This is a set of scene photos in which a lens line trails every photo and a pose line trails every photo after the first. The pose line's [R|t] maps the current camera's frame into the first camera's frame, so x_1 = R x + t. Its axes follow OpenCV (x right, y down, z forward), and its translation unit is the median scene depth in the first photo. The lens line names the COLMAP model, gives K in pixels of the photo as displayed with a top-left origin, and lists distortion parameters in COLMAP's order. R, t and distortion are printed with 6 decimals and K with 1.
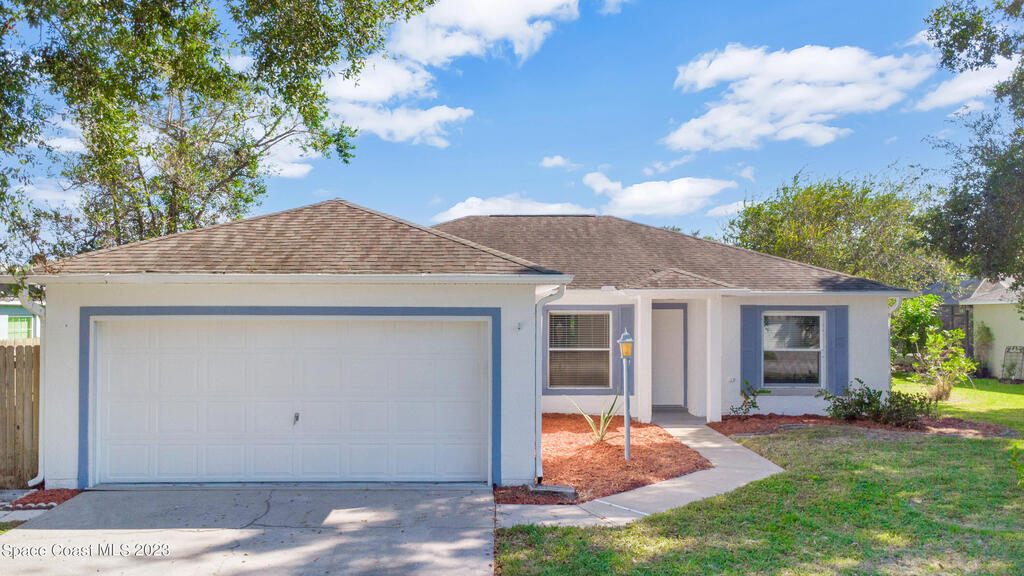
lens RADIAL K [[778.7, 0, 523.9], [0, 778.7, 289.1], [0, 0, 1]] dist [0.040616, -0.049982]
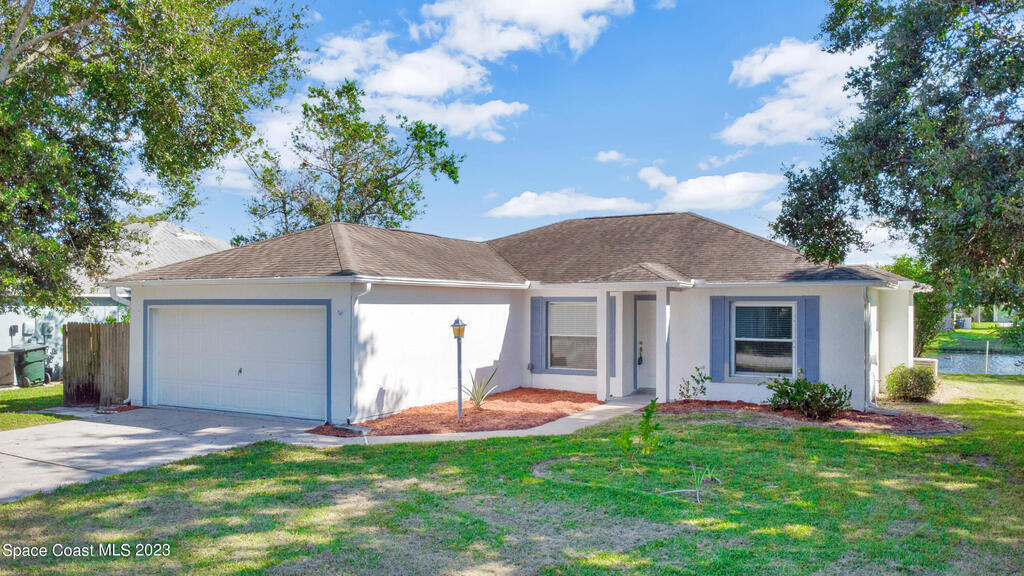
lens RADIAL K [[778.7, 0, 523.9], [0, 778.7, 289.1], [0, 0, 1]] dist [0.040616, -0.049982]
pose [[0.865148, -0.010588, -0.501404, 0.588868], [0.014984, 0.999877, 0.004740, 0.002388], [0.501292, -0.011613, 0.865200, -0.031579]]
